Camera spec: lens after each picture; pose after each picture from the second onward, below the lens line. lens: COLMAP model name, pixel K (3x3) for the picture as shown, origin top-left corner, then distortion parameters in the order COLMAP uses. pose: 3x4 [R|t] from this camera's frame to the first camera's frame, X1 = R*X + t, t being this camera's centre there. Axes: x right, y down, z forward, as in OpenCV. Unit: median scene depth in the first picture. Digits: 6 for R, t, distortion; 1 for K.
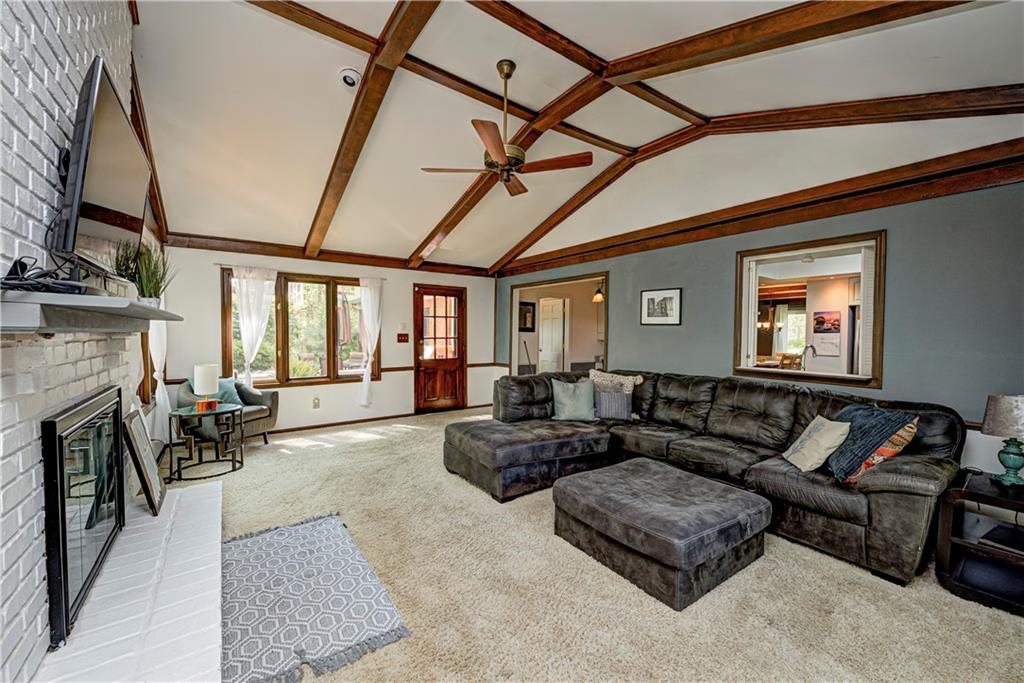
lens RADIAL K [[399.2, 0, 516.2], [0, 399.2, 341.7], [0, 0, 1]] dist [0.001217, -0.001699]
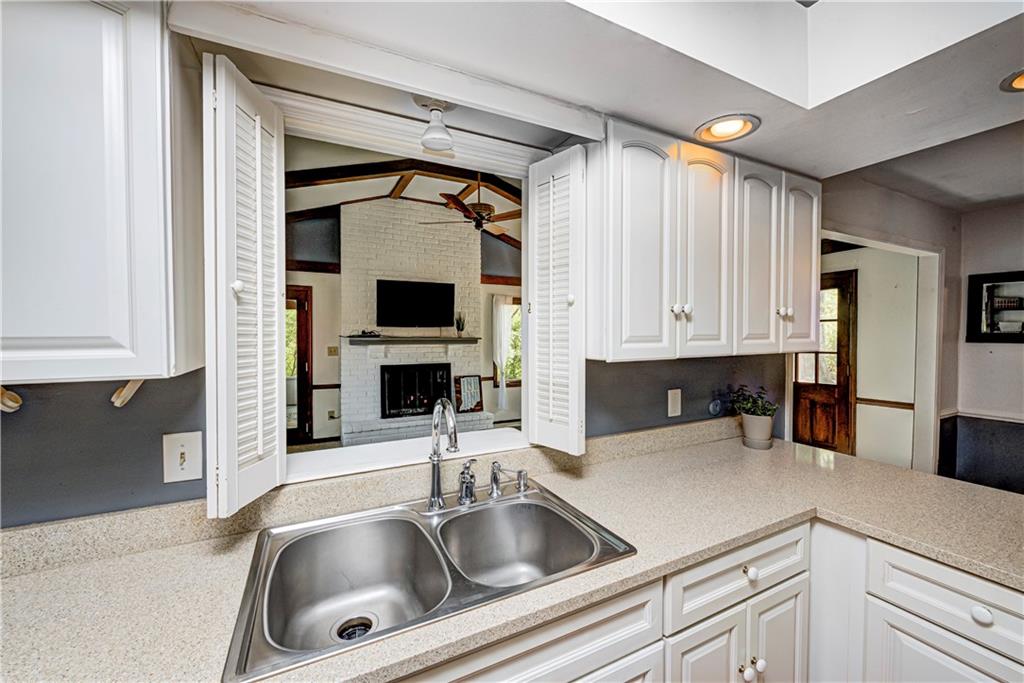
lens RADIAL K [[399.2, 0, 508.8], [0, 399.2, 341.2], [0, 0, 1]] dist [0.001217, -0.001699]
pose [[-0.156721, 0.002167, -0.987641, 0.665323], [-0.022301, 0.999735, 0.005732, -0.024433], [0.987391, 0.022924, -0.156631, 0.708873]]
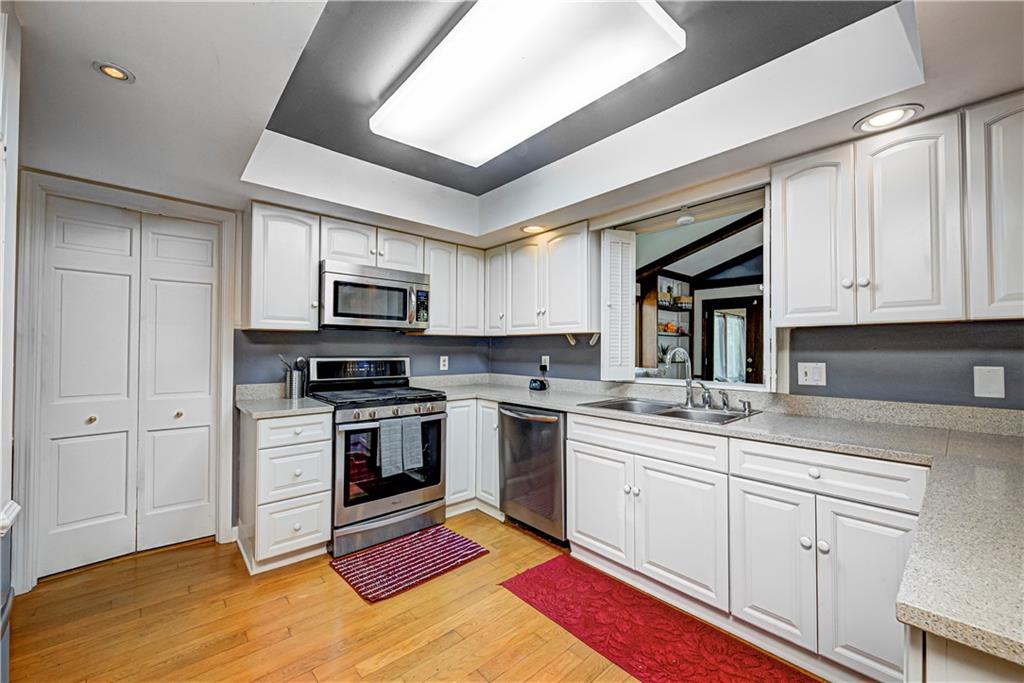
lens RADIAL K [[399.2, 0, 515.6], [0, 399.2, 341.8], [0, 0, 1]] dist [0.001217, -0.001699]
pose [[-0.993411, -0.021108, -0.112648, 0.688014], [-0.021950, 0.999740, 0.006241, 0.002651], [0.112487, 0.008672, -0.993615, 1.039663]]
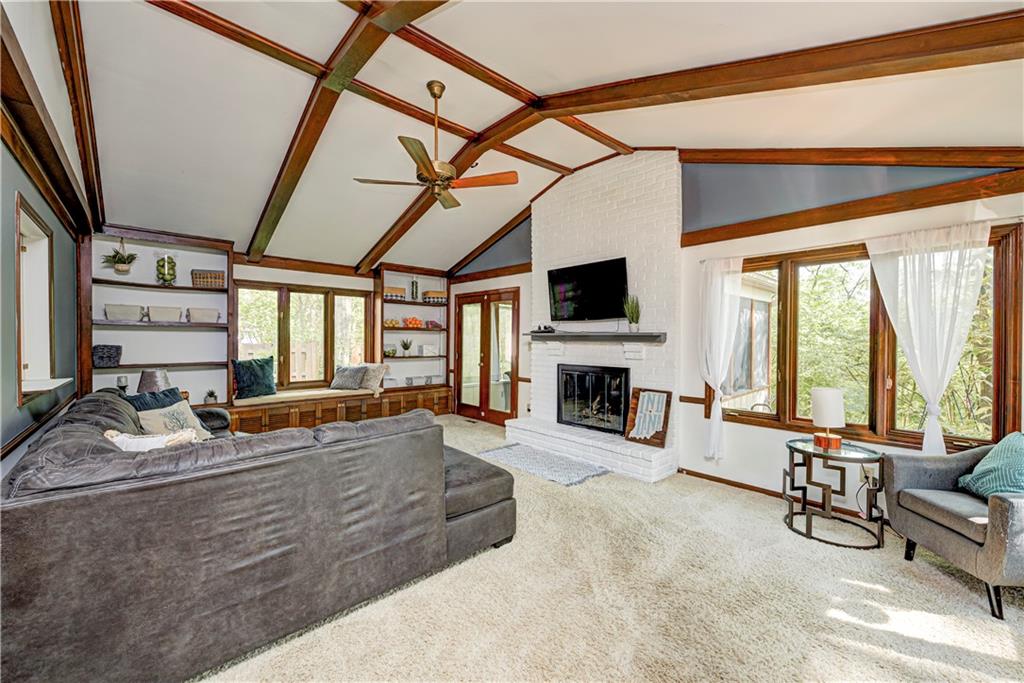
lens RADIAL K [[399.2, 0, 511.9], [0, 399.2, 343.7], [0, 0, 1]] dist [0.001217, -0.001699]
pose [[-0.991963, -0.018937, -0.125105, -0.054749], [-0.022777, 0.999310, 0.029335, -0.021241], [0.124463, 0.031949, -0.991710, 1.127206]]
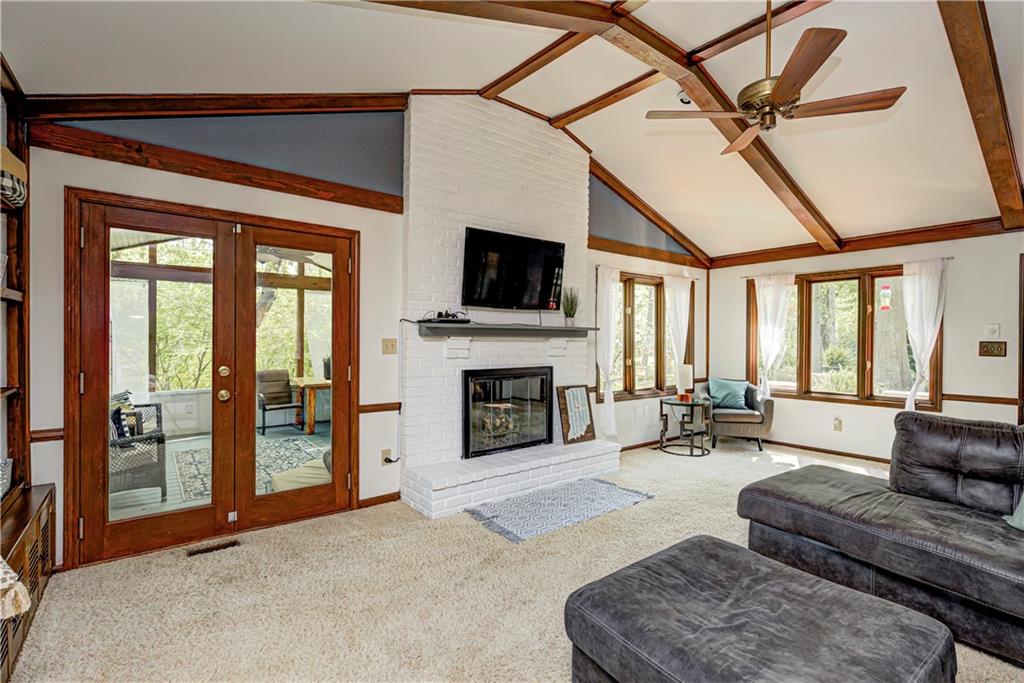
lens RADIAL K [[465.4, 0, 512.3], [0, 465.4, 340.3], [0, 0, 1]] dist [-0.001539, -0.000571]
pose [[0.042969, -0.002875, -0.999072, 0.435498], [-0.031836, 0.999484, -0.004245, 0.003997], [0.998569, 0.031989, 0.042856, 0.277147]]
